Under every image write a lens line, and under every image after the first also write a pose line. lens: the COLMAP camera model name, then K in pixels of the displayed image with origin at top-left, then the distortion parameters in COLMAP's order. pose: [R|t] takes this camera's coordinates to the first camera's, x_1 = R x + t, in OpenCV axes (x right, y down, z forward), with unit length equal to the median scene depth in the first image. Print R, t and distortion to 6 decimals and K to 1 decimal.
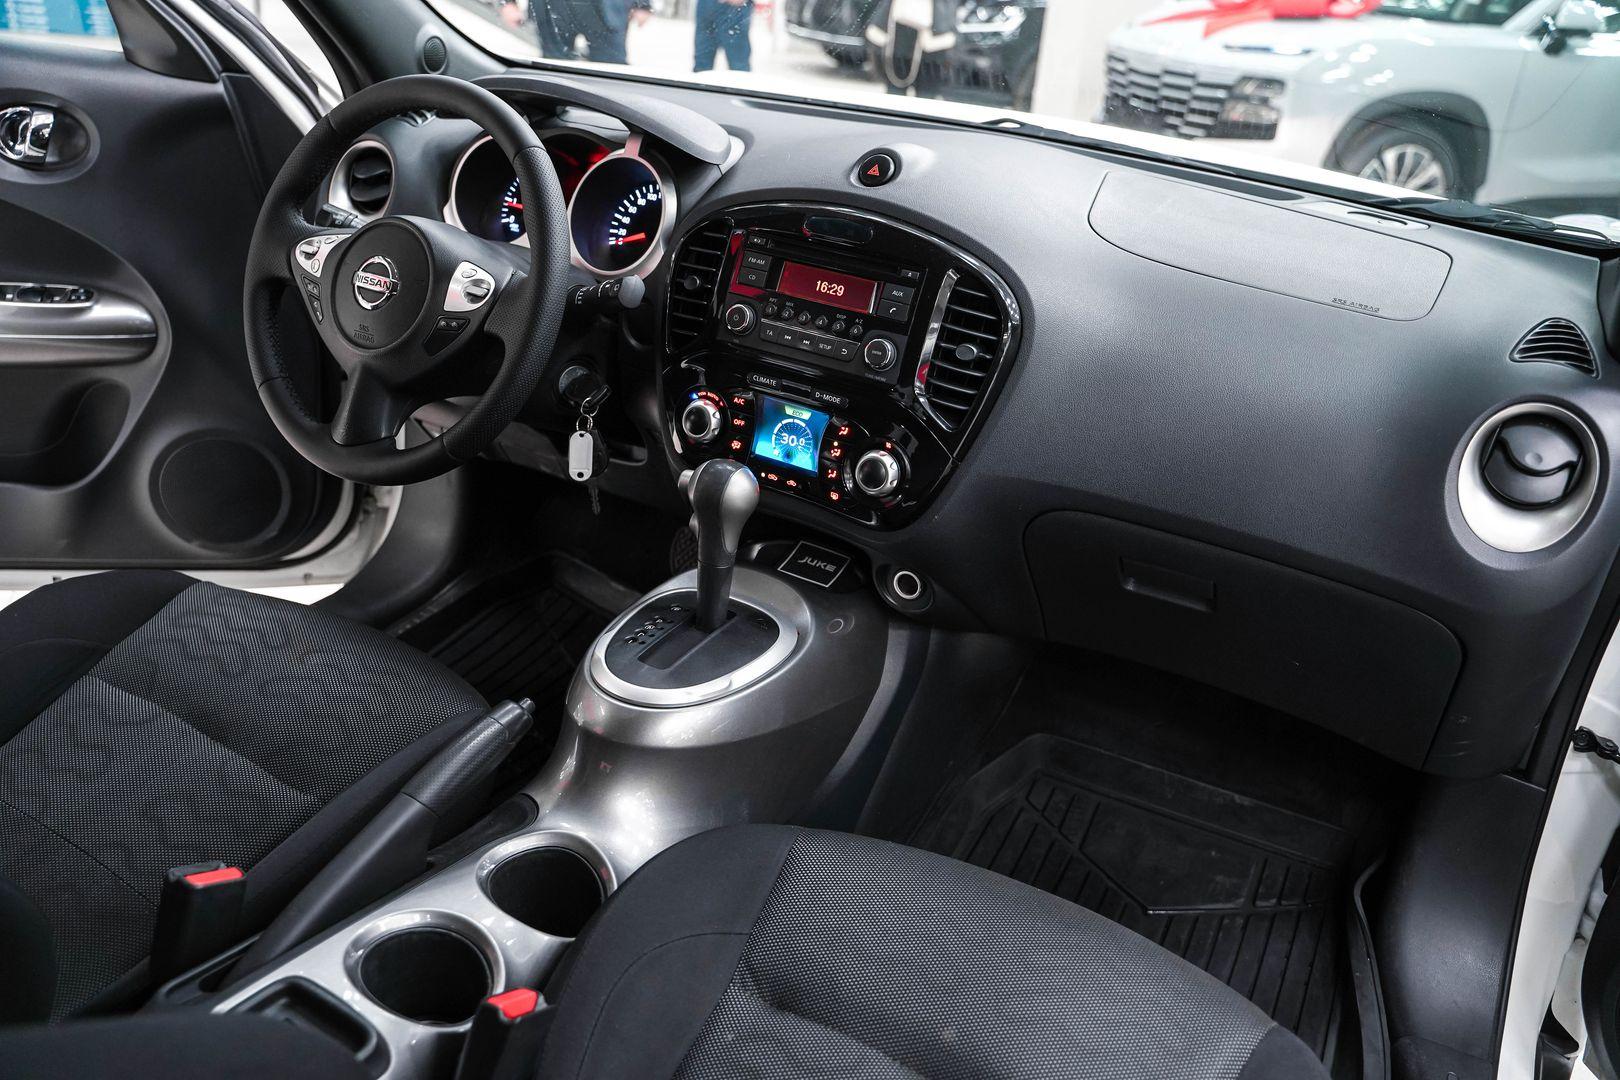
lens RADIAL K [[1328.0, 0, 810.7], [0, 1328.0, 563.9], [0, 0, 1]] dist [-0.082562, 0.004054]
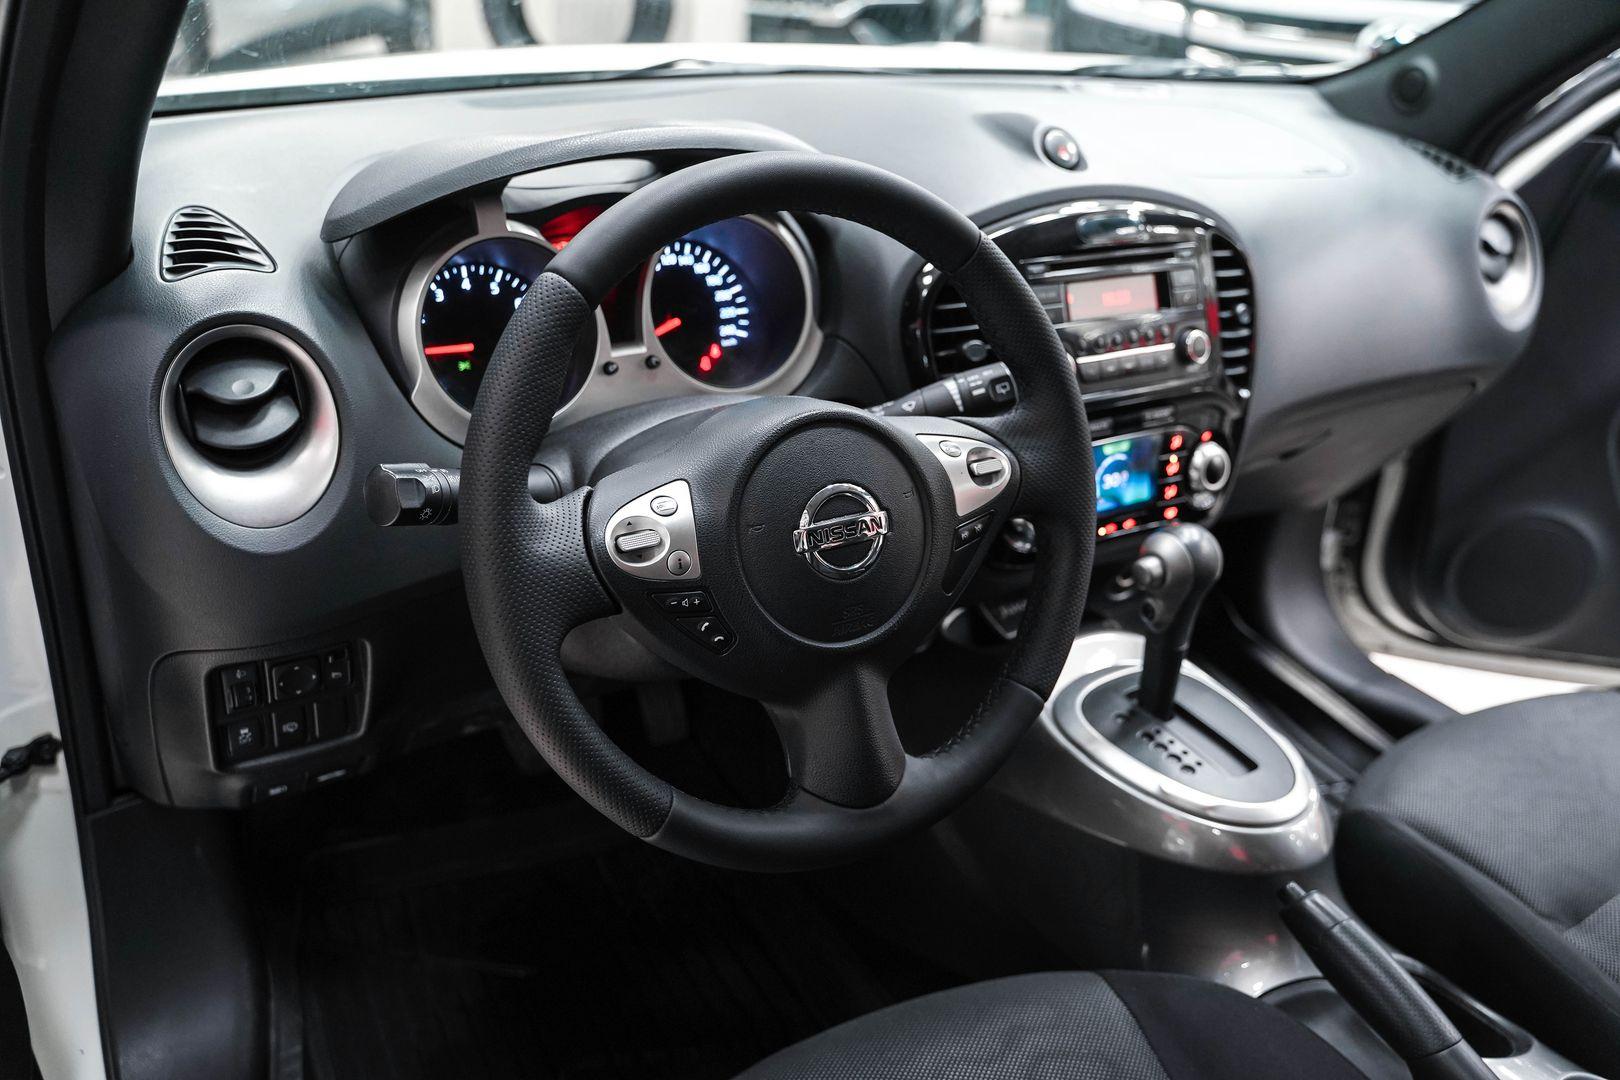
lens RADIAL K [[1328.0, 0, 810.7], [0, 1328.0, 563.9], [0, 0, 1]] dist [-0.082562, 0.004054]
pose [[0.479216, -0.460073, 0.747452, -0.755526], [0.372968, 0.877636, 0.301081, -0.368410], [-0.794510, 0.134493, 0.592170, 0.648854]]
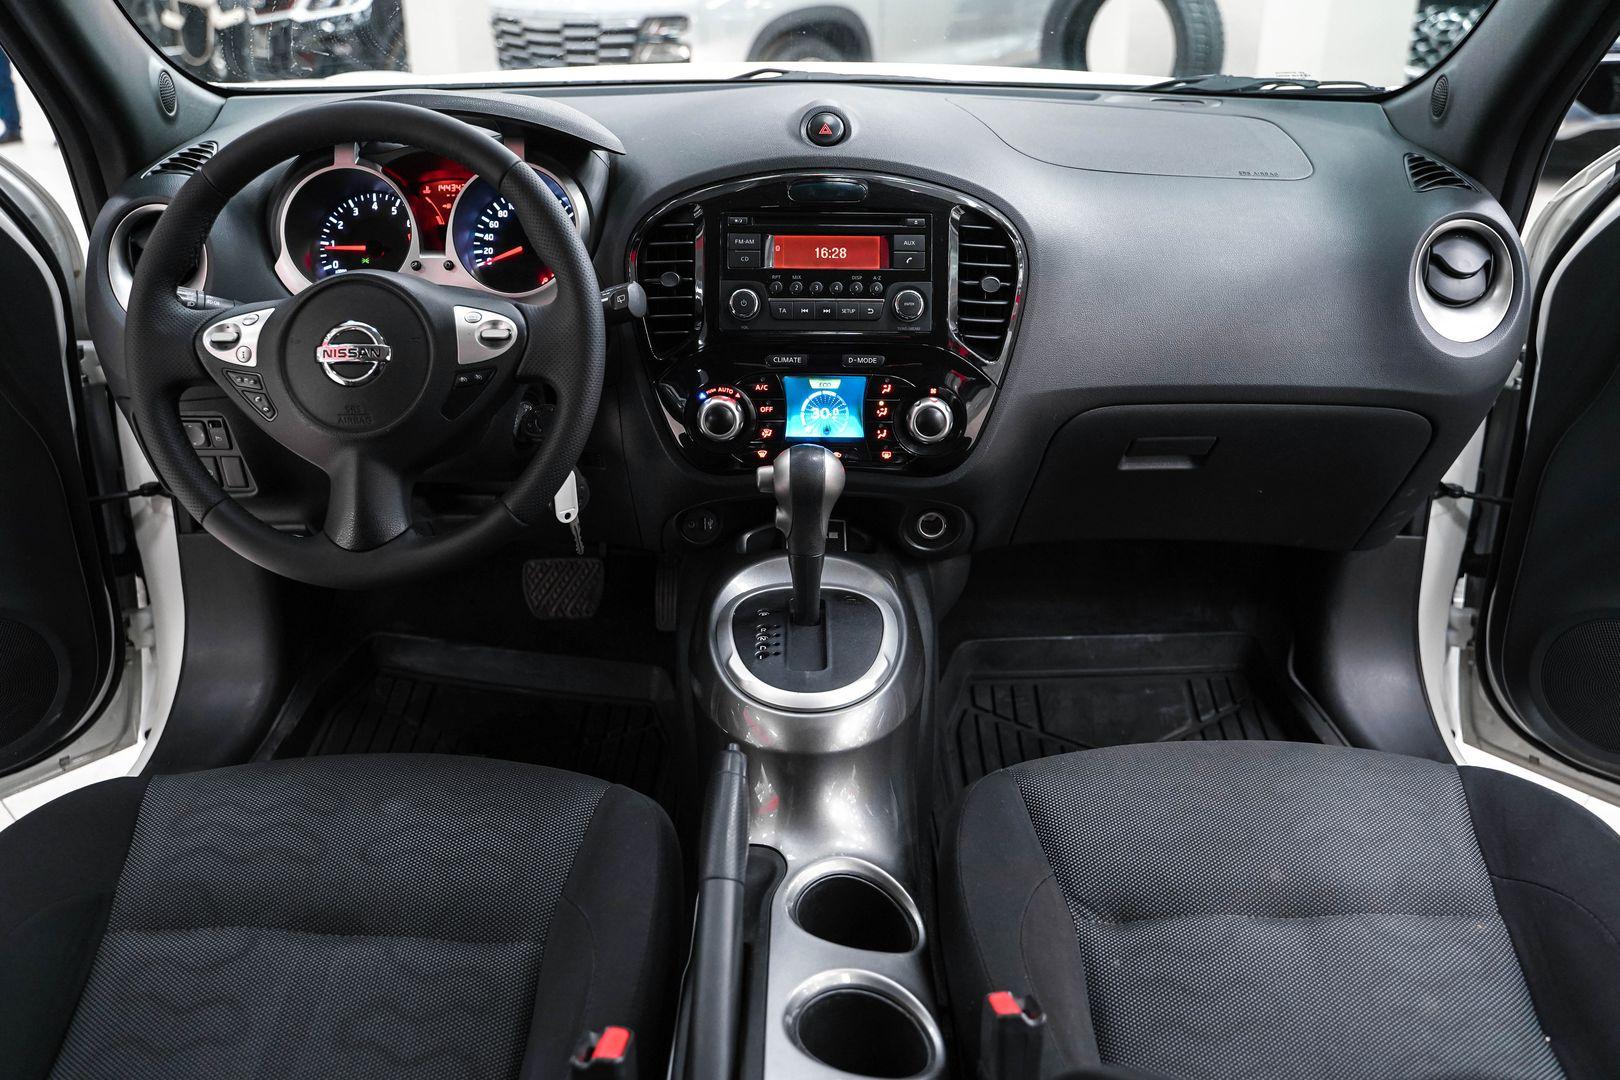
lens RADIAL K [[1346.8, 0, 810.0], [0, 1346.8, 540.0], [0, 0, 1]] dist [-0.090037, -0.003067]
pose [[0.863079, -0.285751, 0.416463, -0.455671], [0.283660, 0.956481, 0.068420, -0.073214], [-0.417890, 0.059082, 0.906575, 0.108493]]
